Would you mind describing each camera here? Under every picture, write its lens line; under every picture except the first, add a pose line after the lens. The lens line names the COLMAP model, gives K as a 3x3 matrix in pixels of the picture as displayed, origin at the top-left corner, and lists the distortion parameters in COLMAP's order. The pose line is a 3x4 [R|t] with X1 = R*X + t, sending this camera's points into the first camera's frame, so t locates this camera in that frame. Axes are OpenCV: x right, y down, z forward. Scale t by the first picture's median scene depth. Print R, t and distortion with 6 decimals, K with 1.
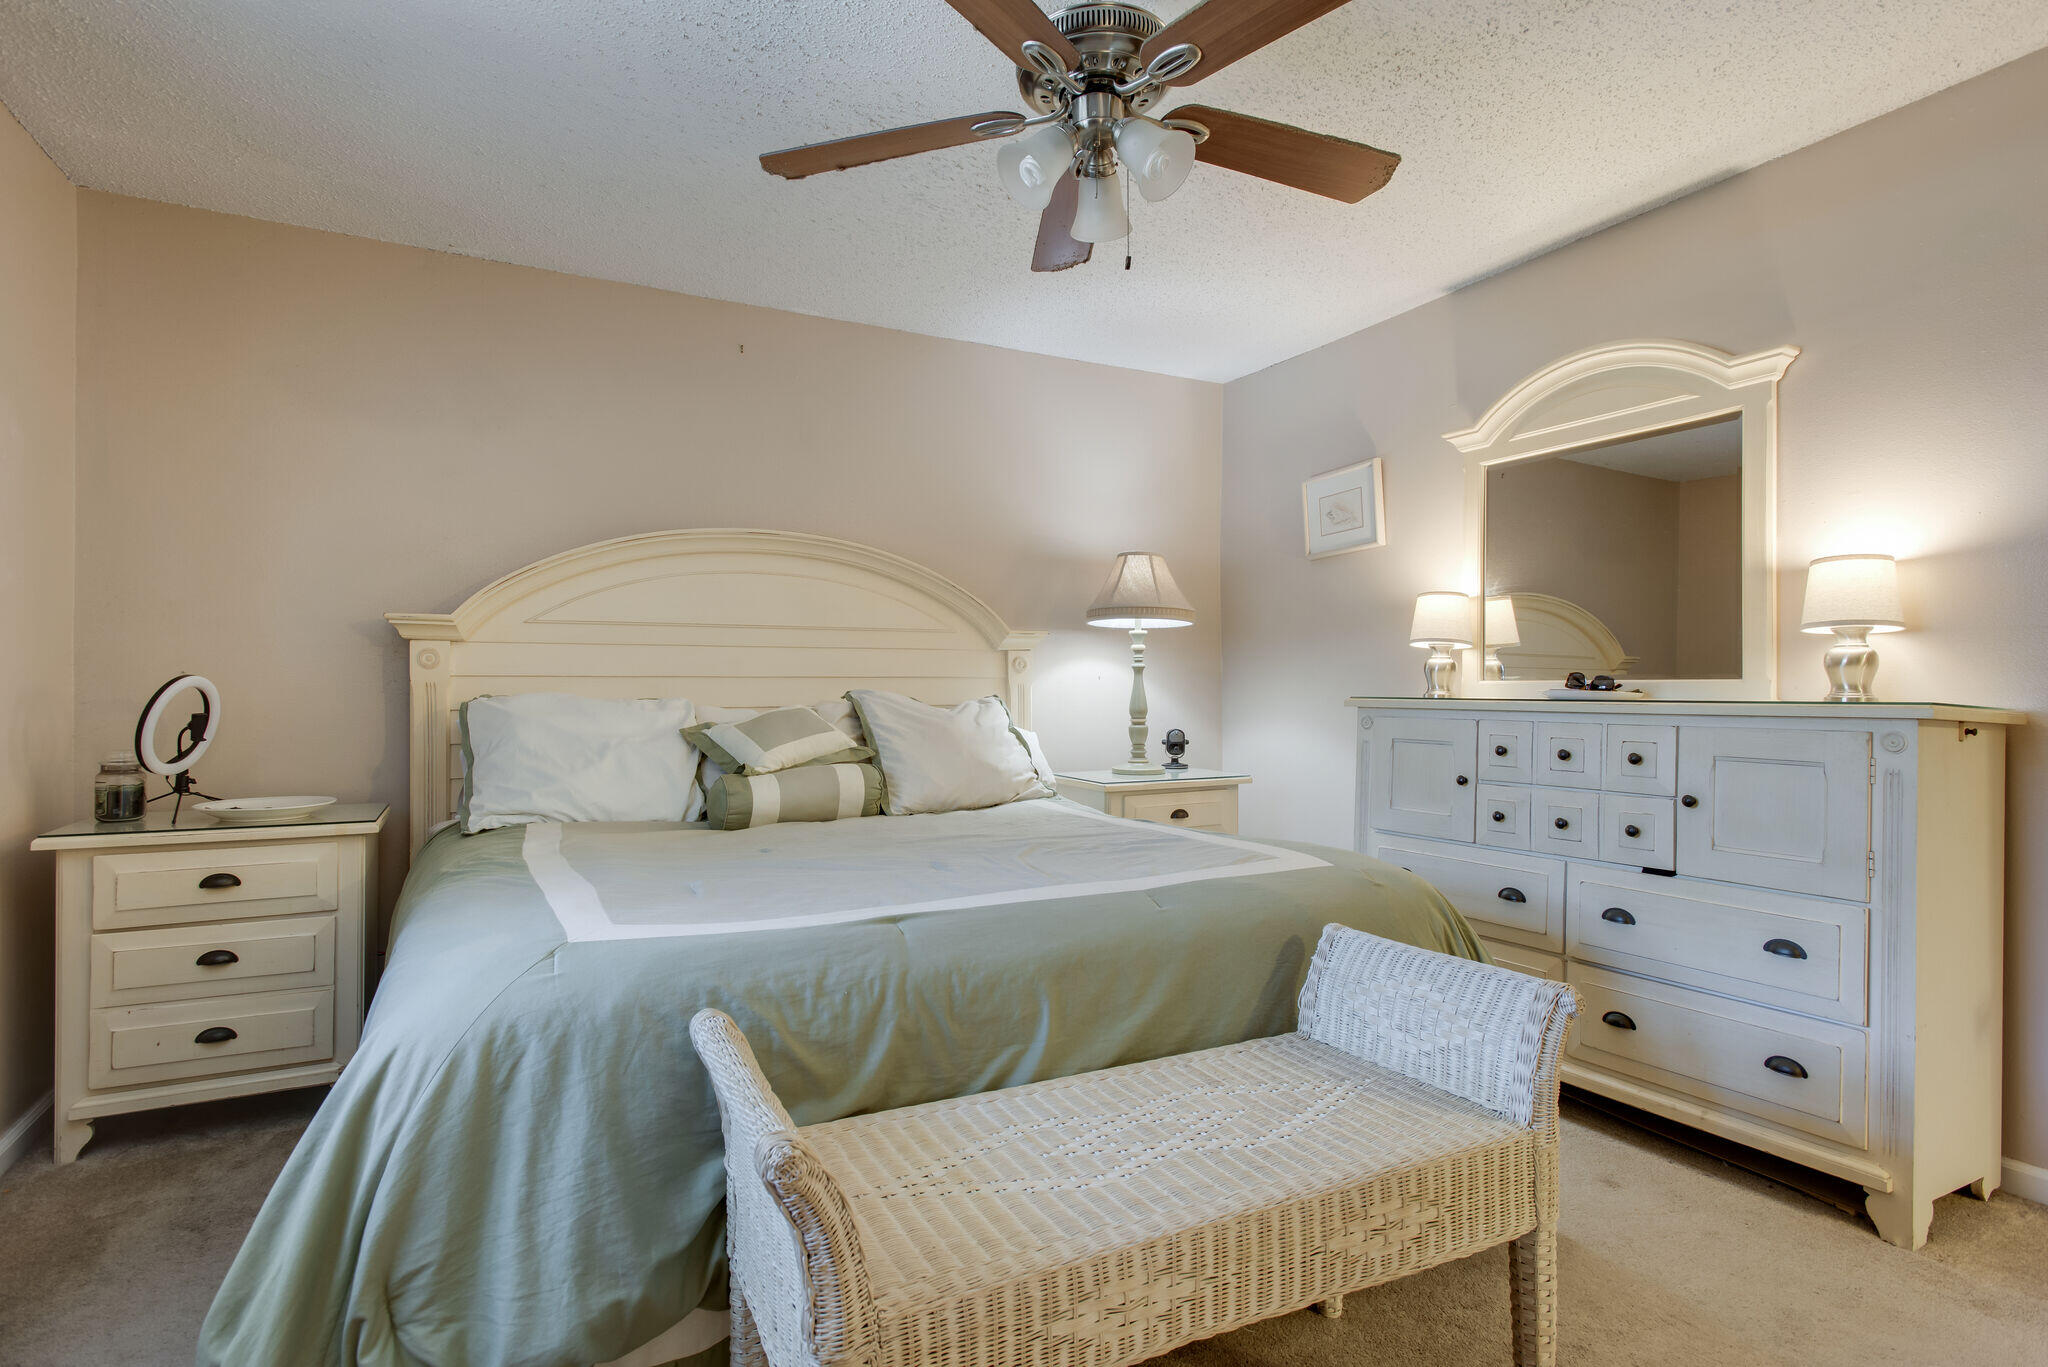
lens RADIAL K [[991.2, 0, 1019.5], [0, 991.2, 690.7], [0, 0, 1]] dist [0.014236, 0.000238]
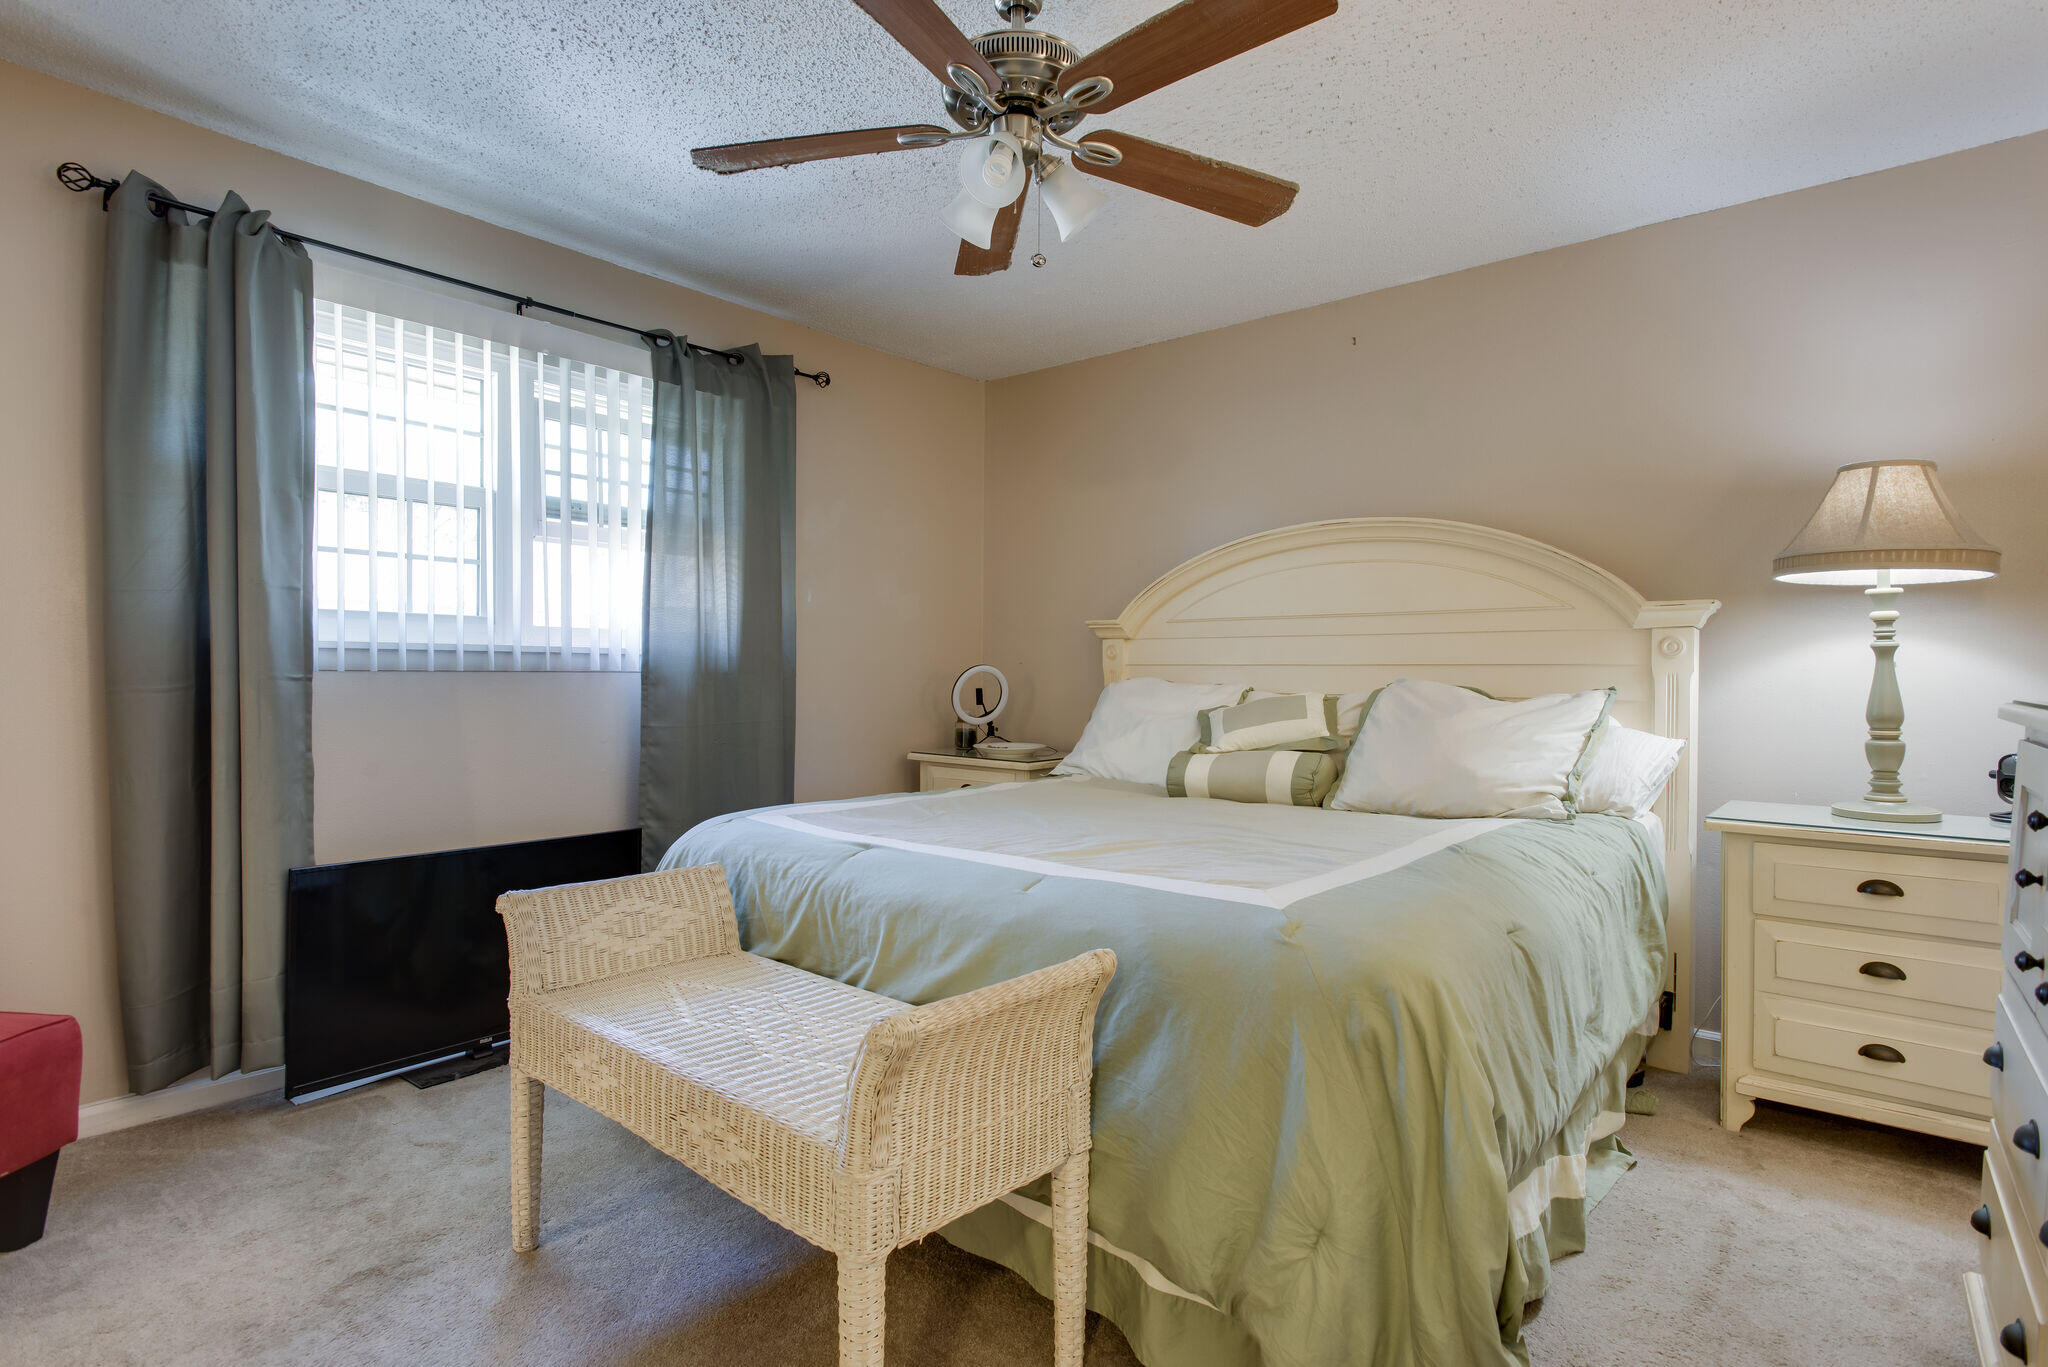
lens RADIAL K [[991.2, 0, 1019.1], [0, 991.2, 676.6], [0, 0, 1]] dist [0.014236, 0.000238]
pose [[0.413534, 0.008163, -0.910452, 0.554705], [-0.009378, 0.999945, 0.004706, -0.003630], [0.910440, 0.006592, 0.413588, 0.296268]]
